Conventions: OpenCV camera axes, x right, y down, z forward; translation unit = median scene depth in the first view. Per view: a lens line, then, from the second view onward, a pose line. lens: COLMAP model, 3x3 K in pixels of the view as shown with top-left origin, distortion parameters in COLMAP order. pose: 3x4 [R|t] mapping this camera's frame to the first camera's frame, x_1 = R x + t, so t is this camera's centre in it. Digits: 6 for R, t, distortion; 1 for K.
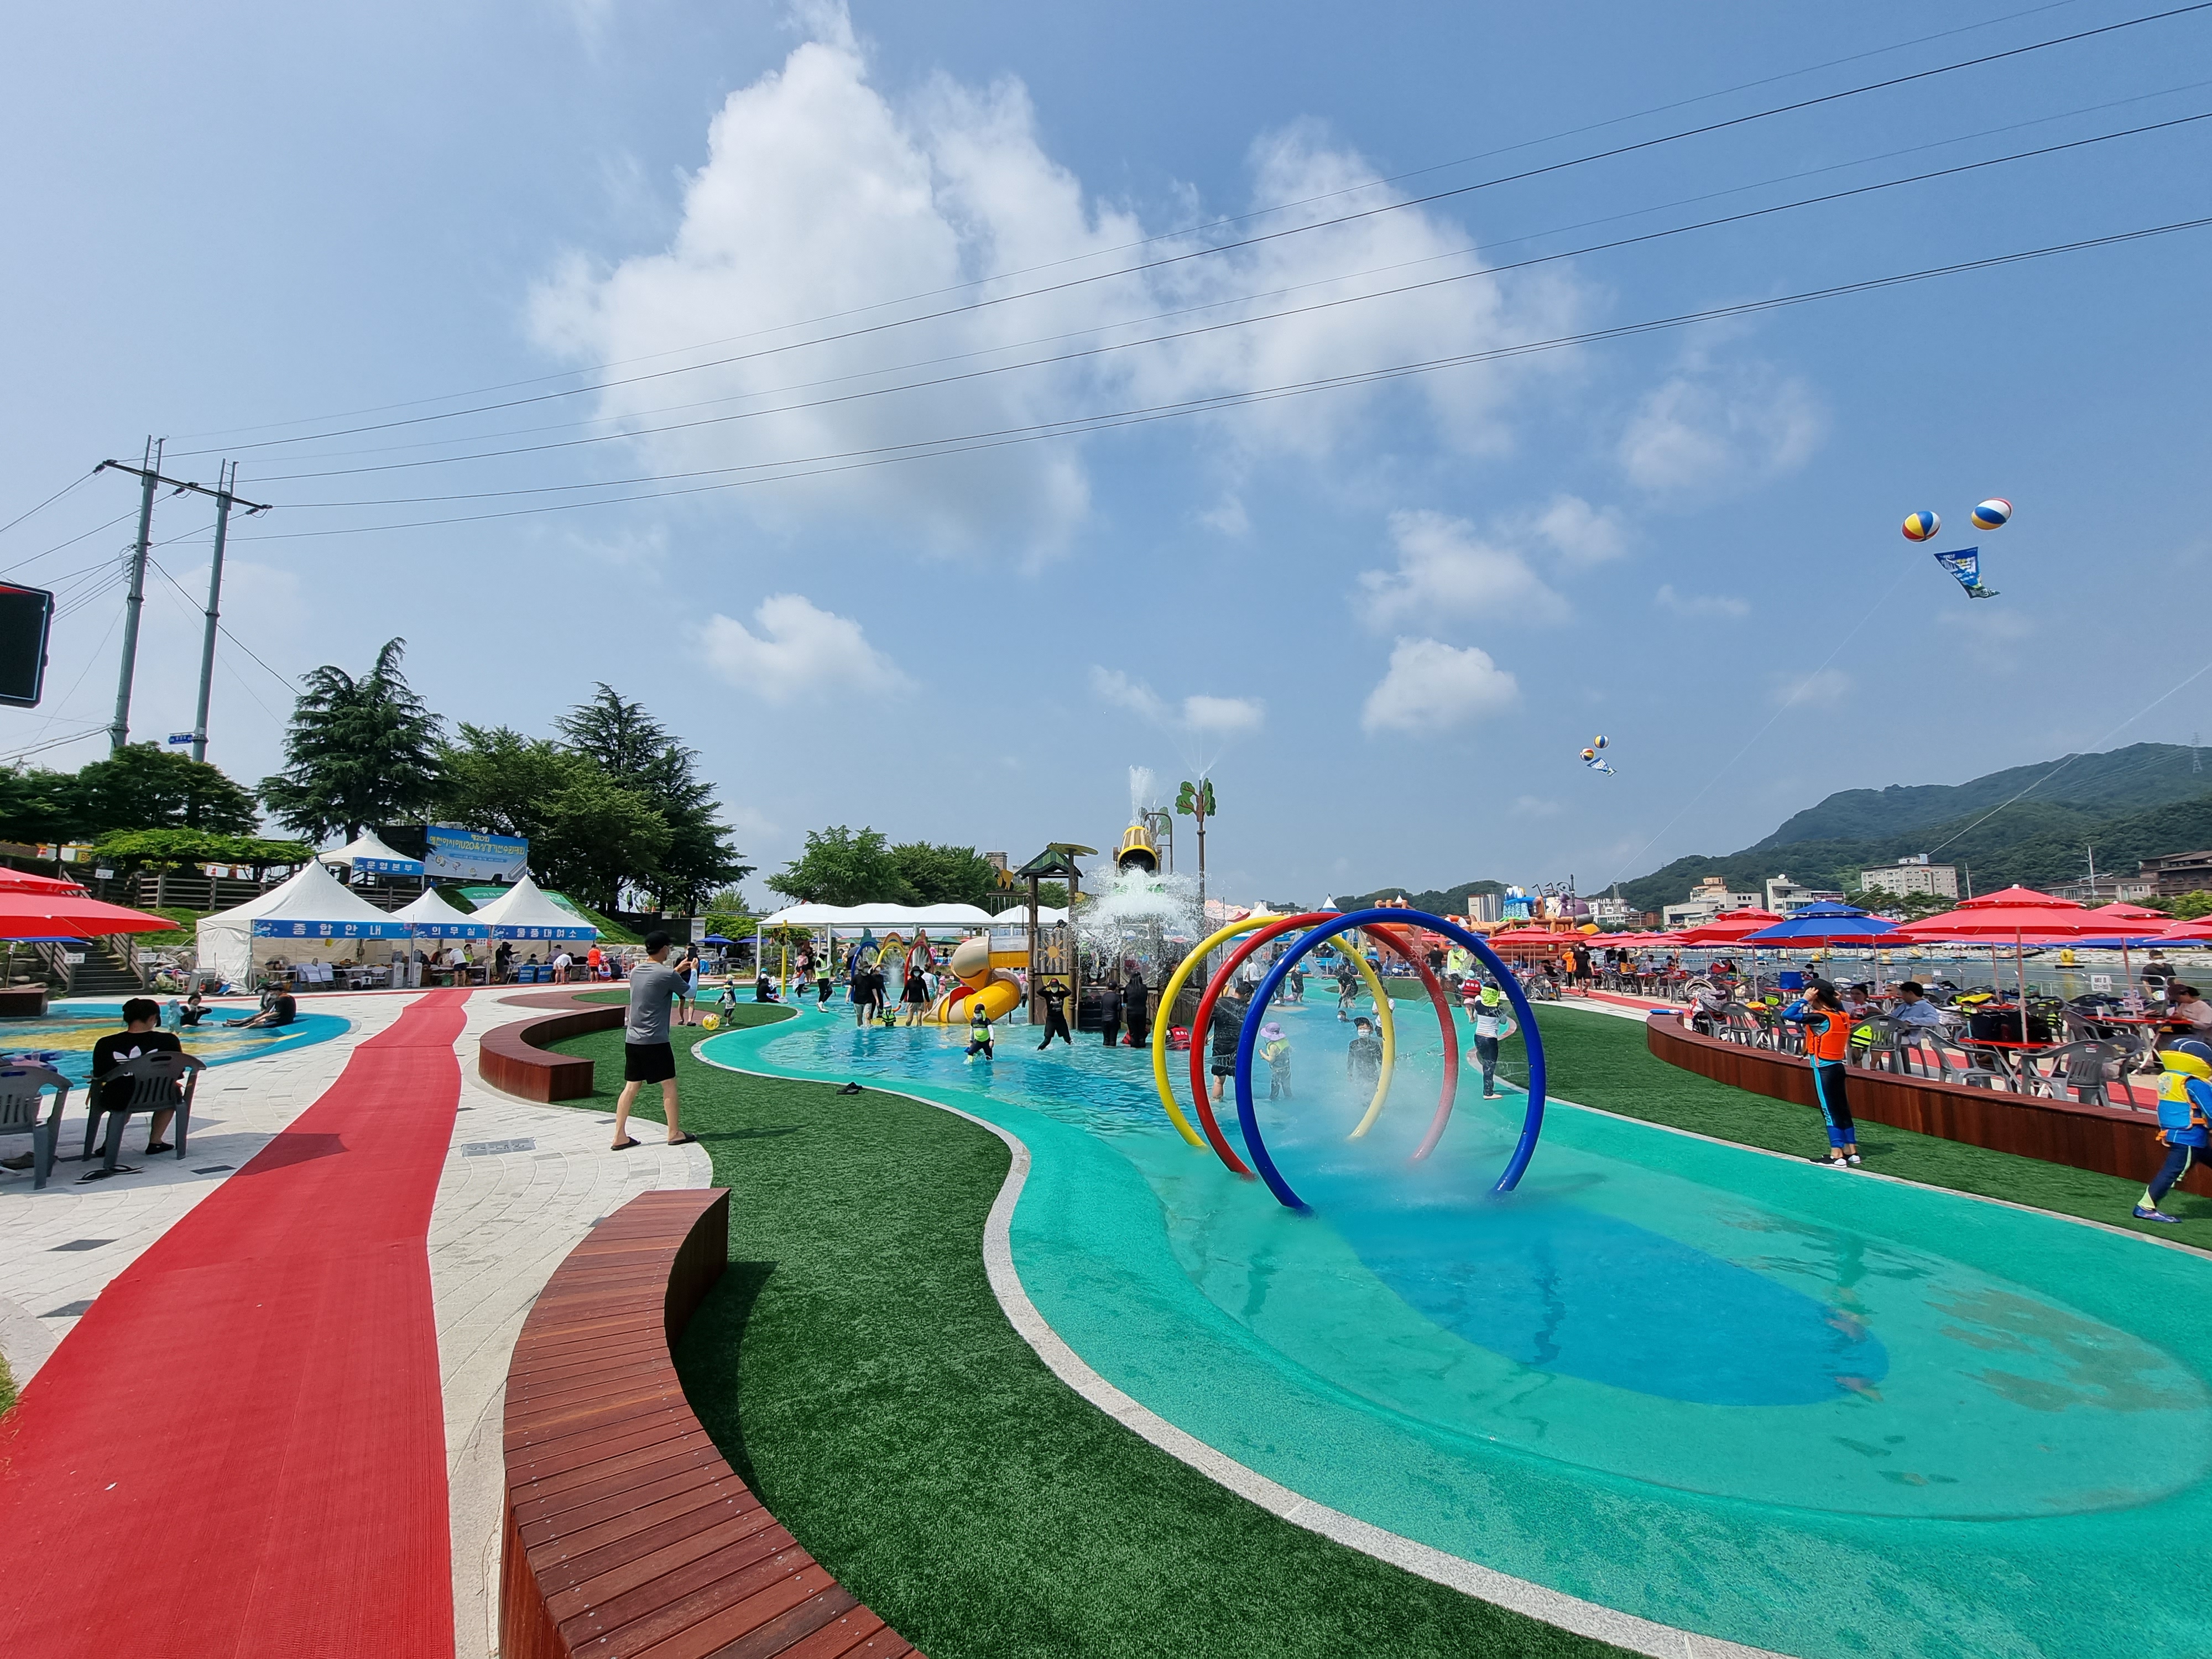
lens RADIAL K [[904.9, 0, 1101.5], [0, 904.9, 853.5], [0, 0, 1]] dist [-0.000646, -0.000314]
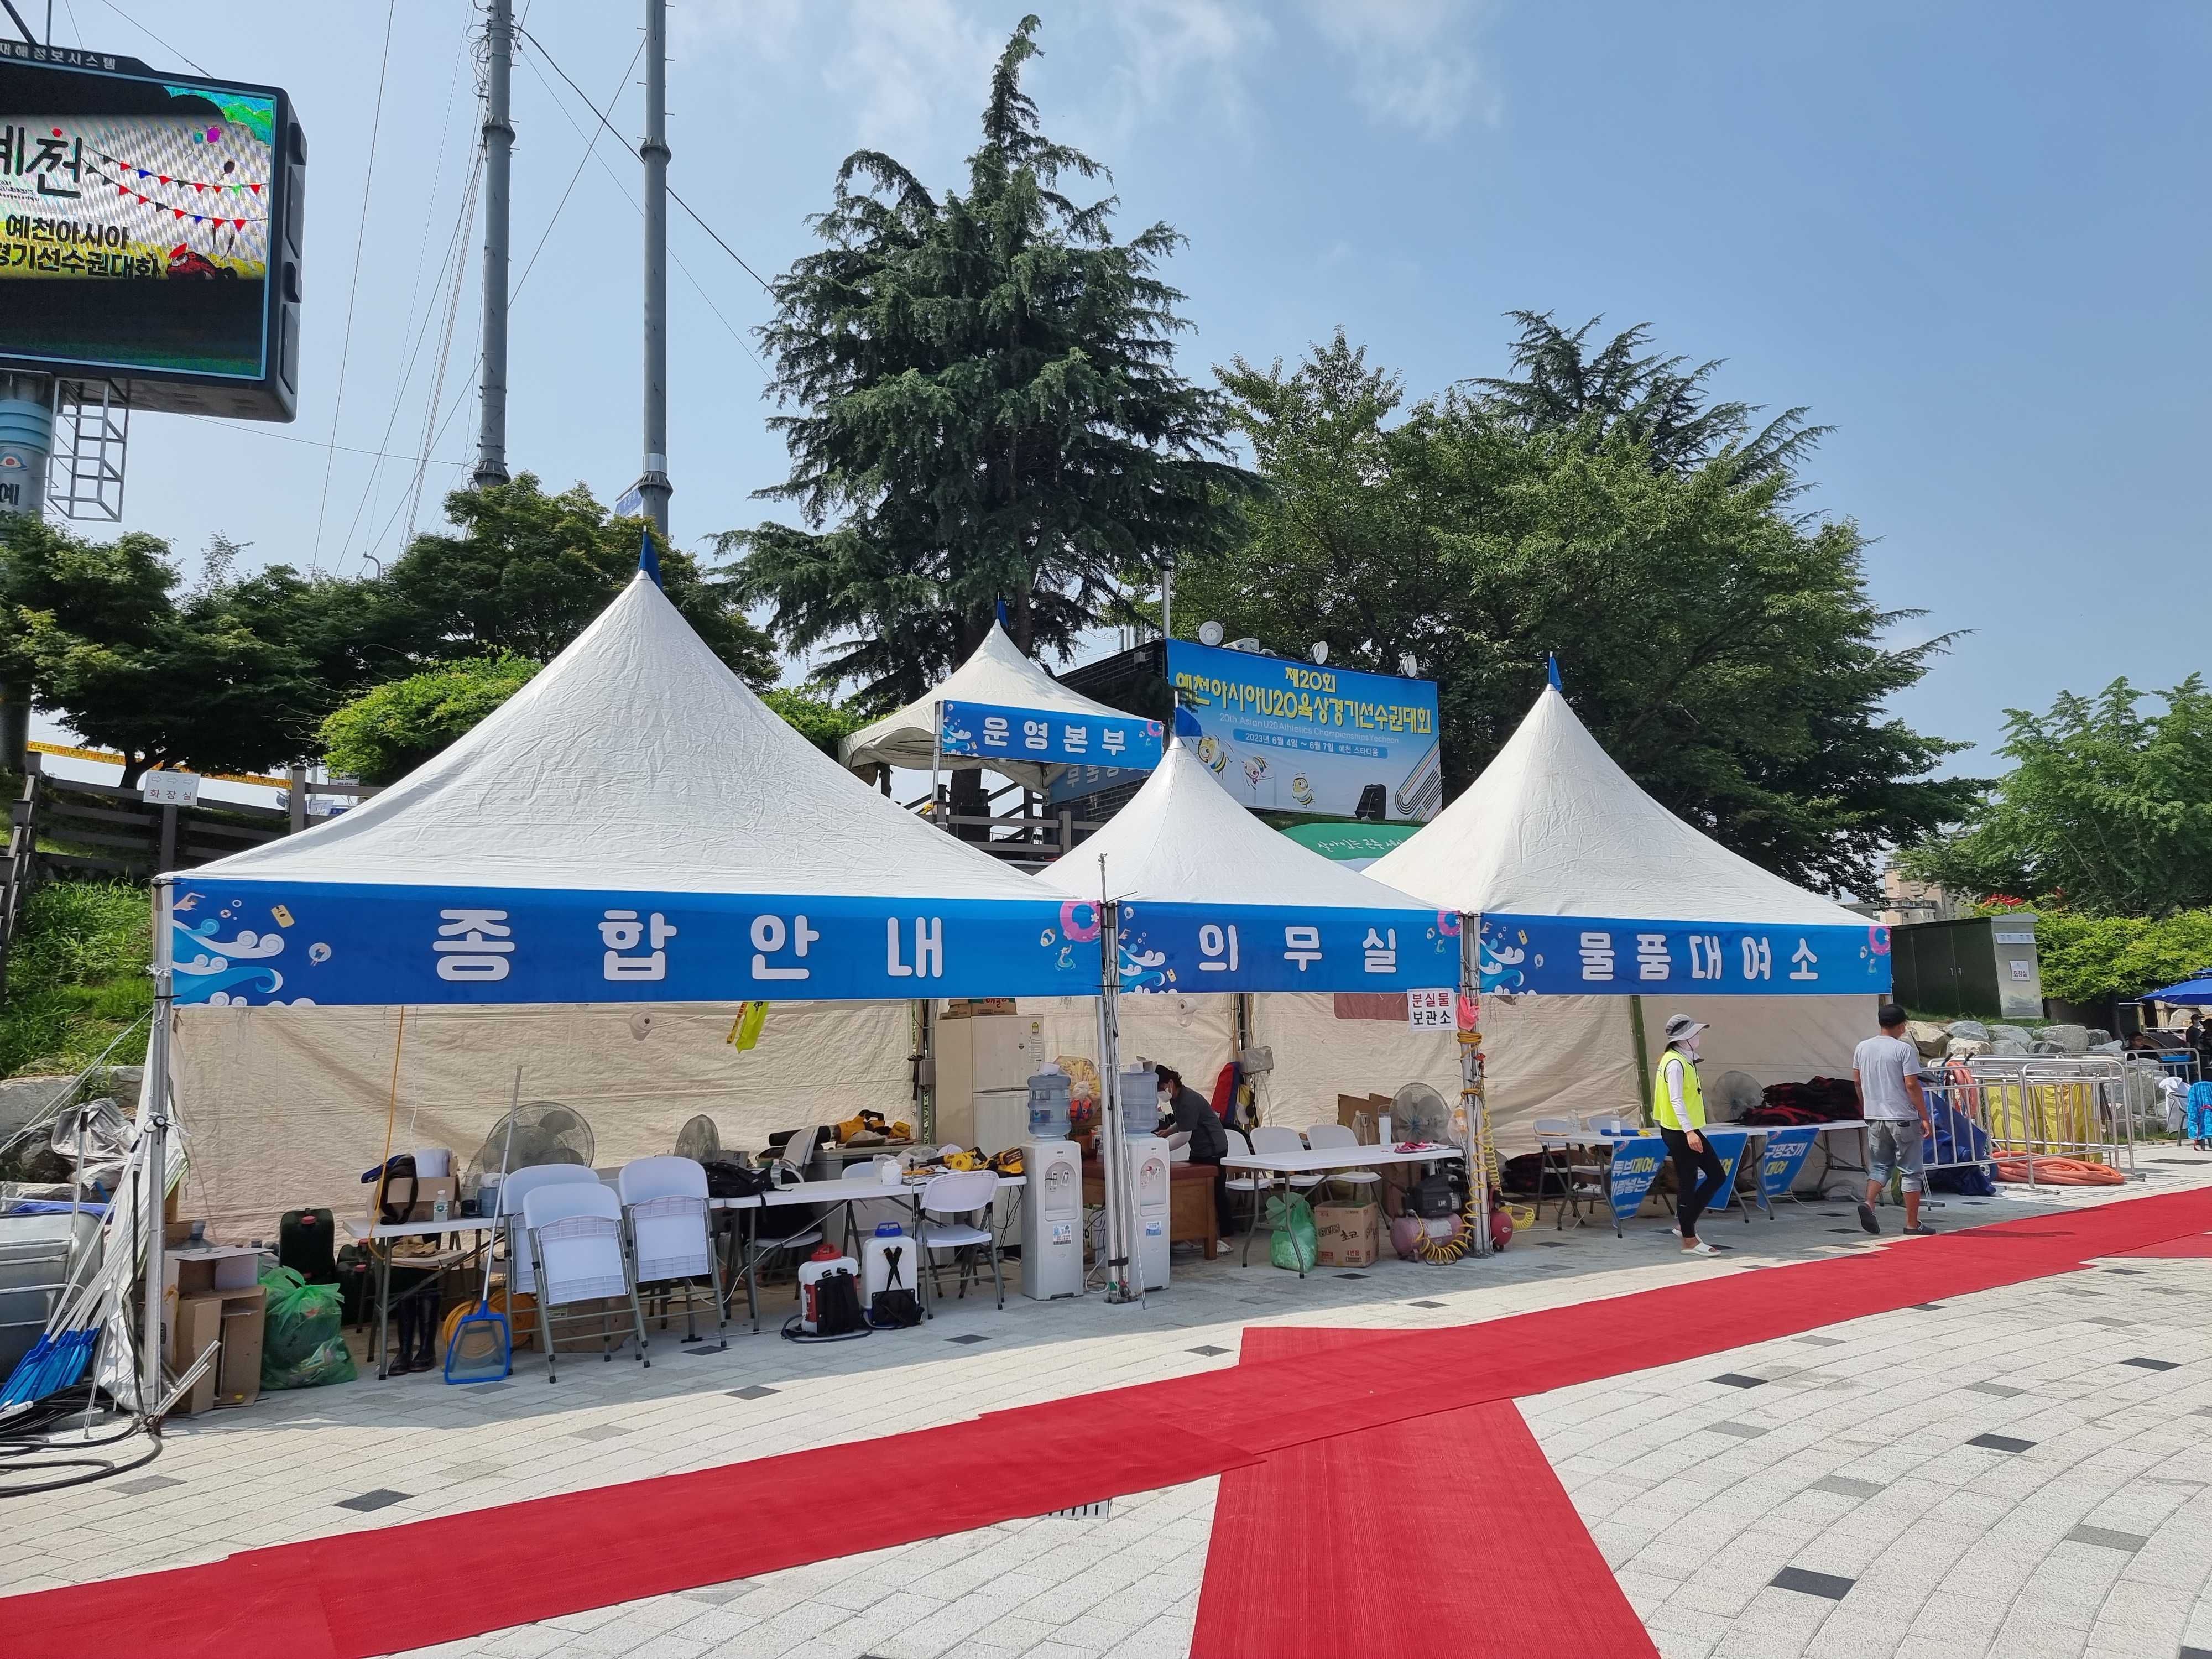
lens RADIAL K [[1531.0, 0, 1099.1], [0, 1531.0, 830.7], [0, 0, 1]] dist [0.039463, -0.001767]
pose [[0.754820, -0.104295, -0.647587, -0.497369], [0.089313, 0.994425, -0.056052, 0.068388], [0.649823, -0.015529, 0.759927, 0.677396]]
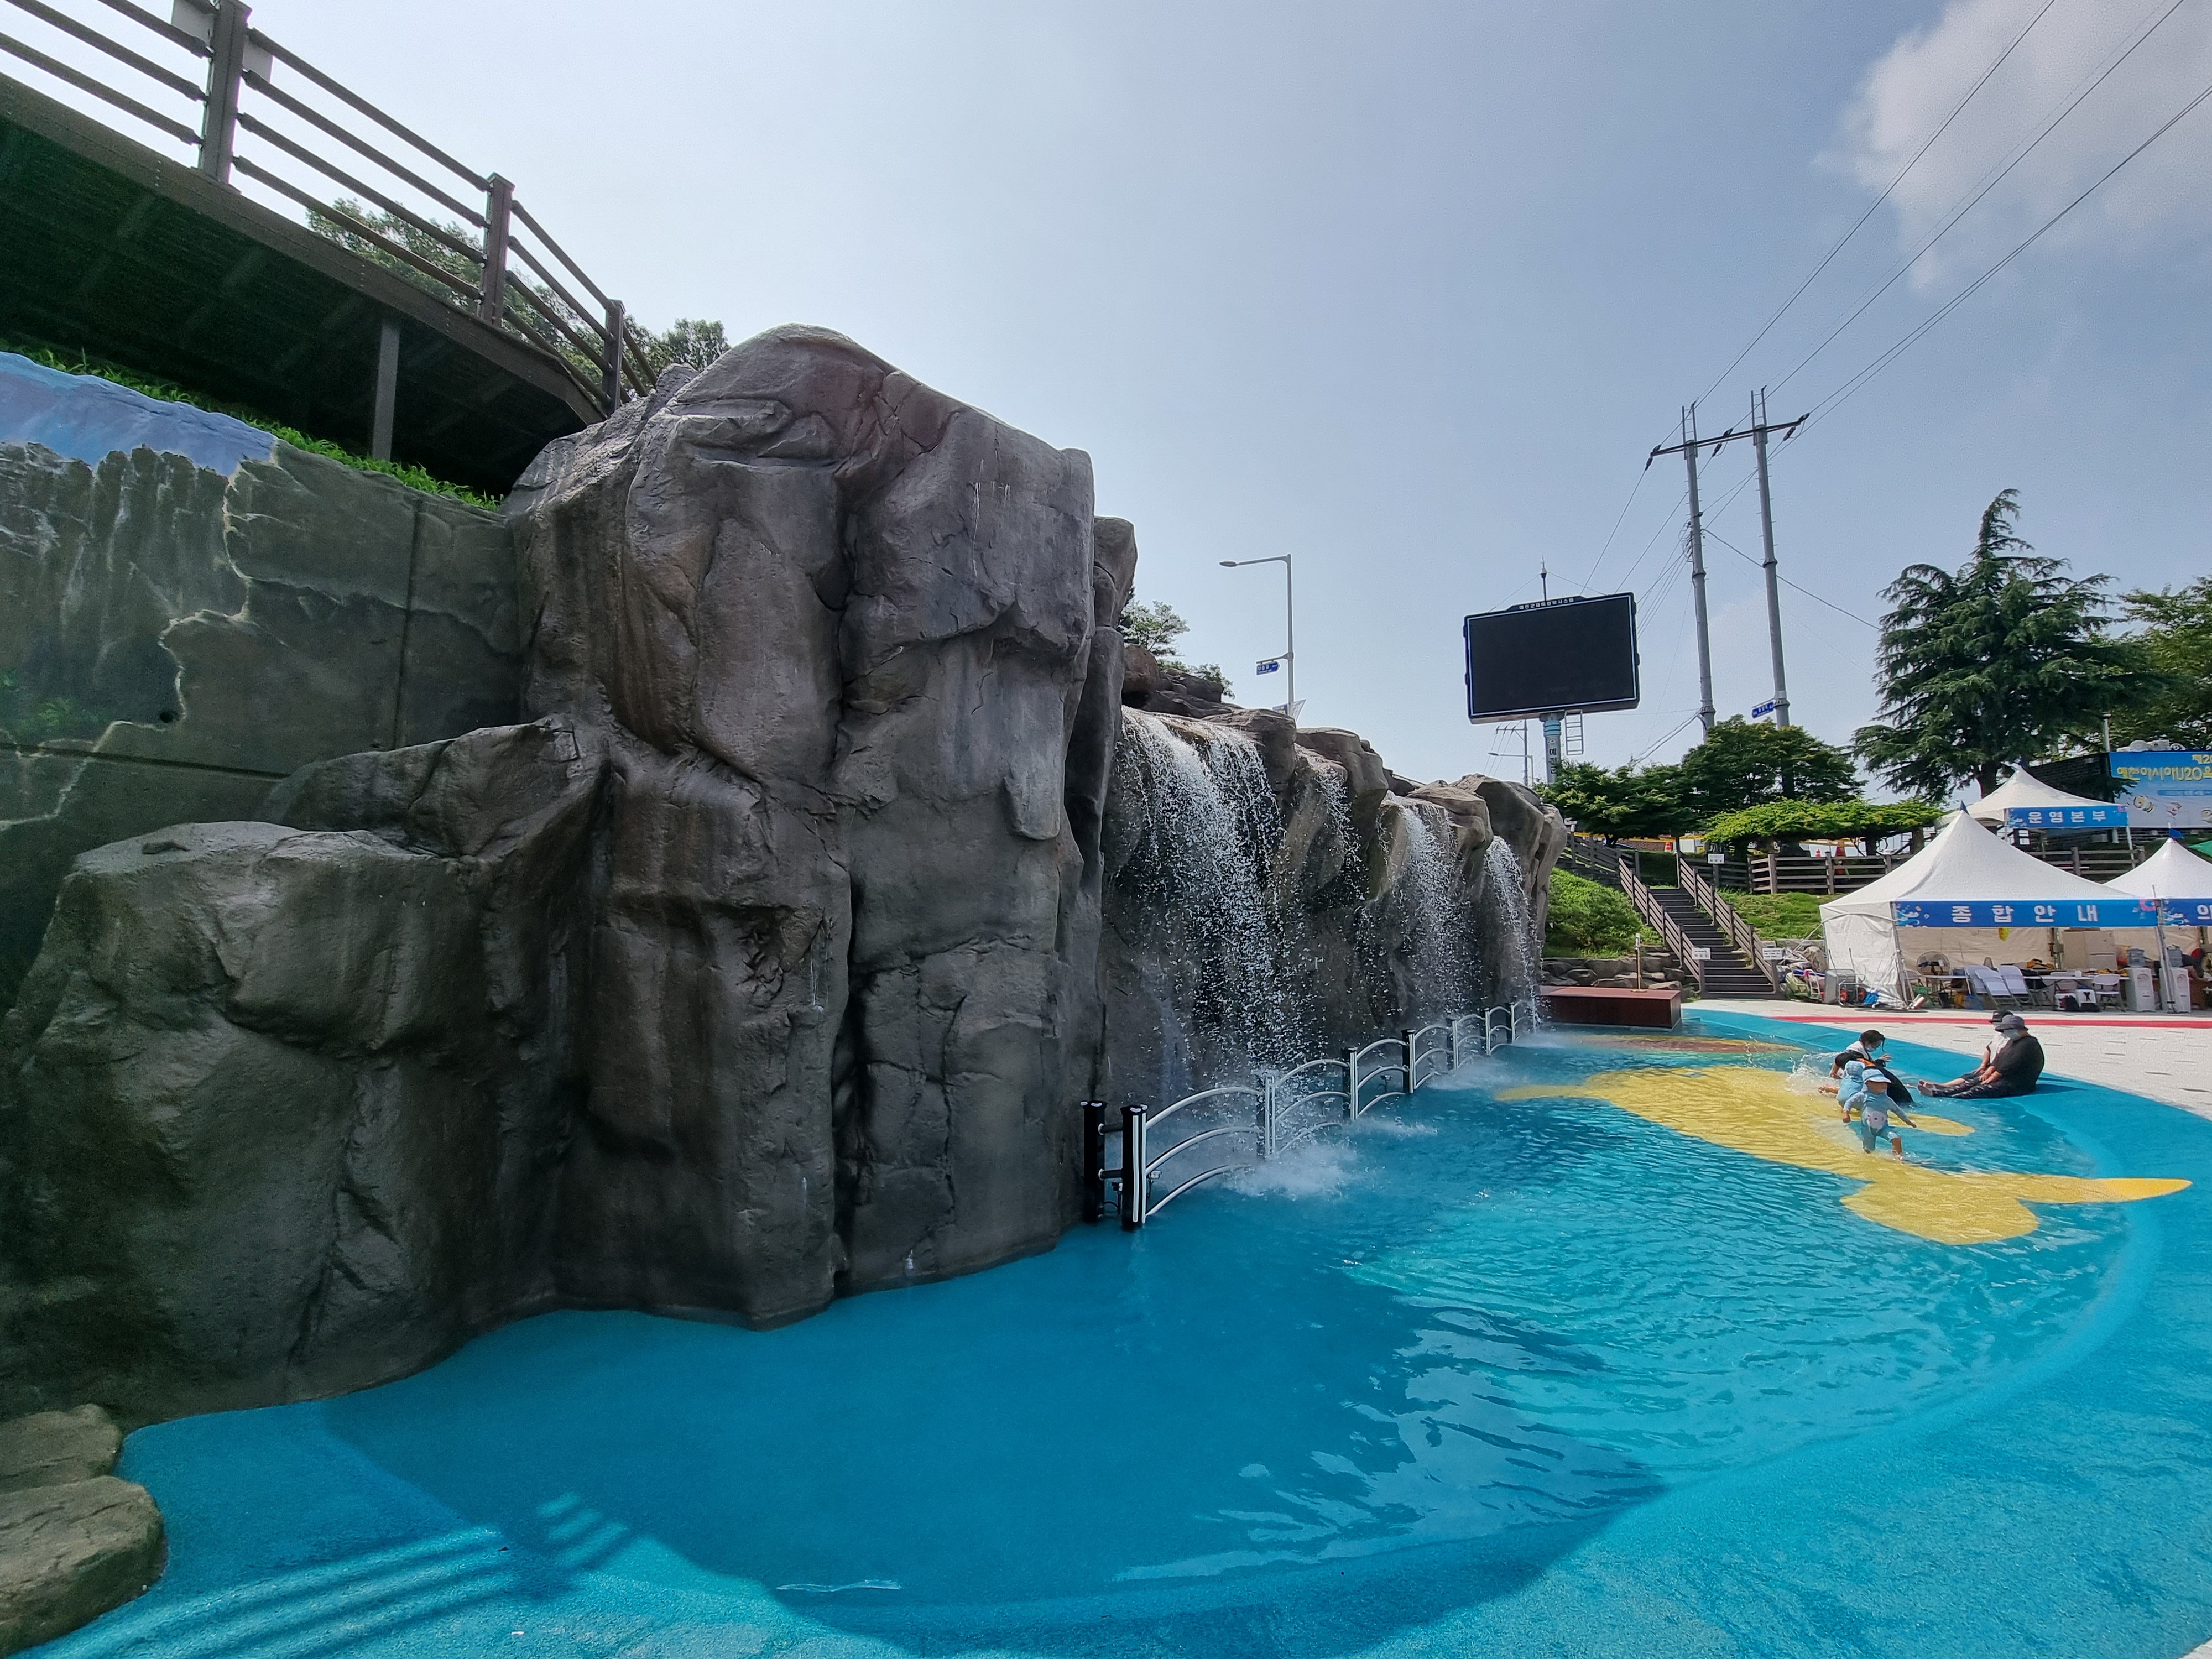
lens RADIAL K [[904.9, 0, 1109.1], [0, 904.9, 843.8], [0, 0, 1]] dist [-0.000646, -0.000314]
pose [[0.134267, -0.100419, -0.985844, -0.240388], [0.101335, 0.991028, -0.087146, 0.020608], [0.985750, -0.088200, 0.143238, 0.225444]]
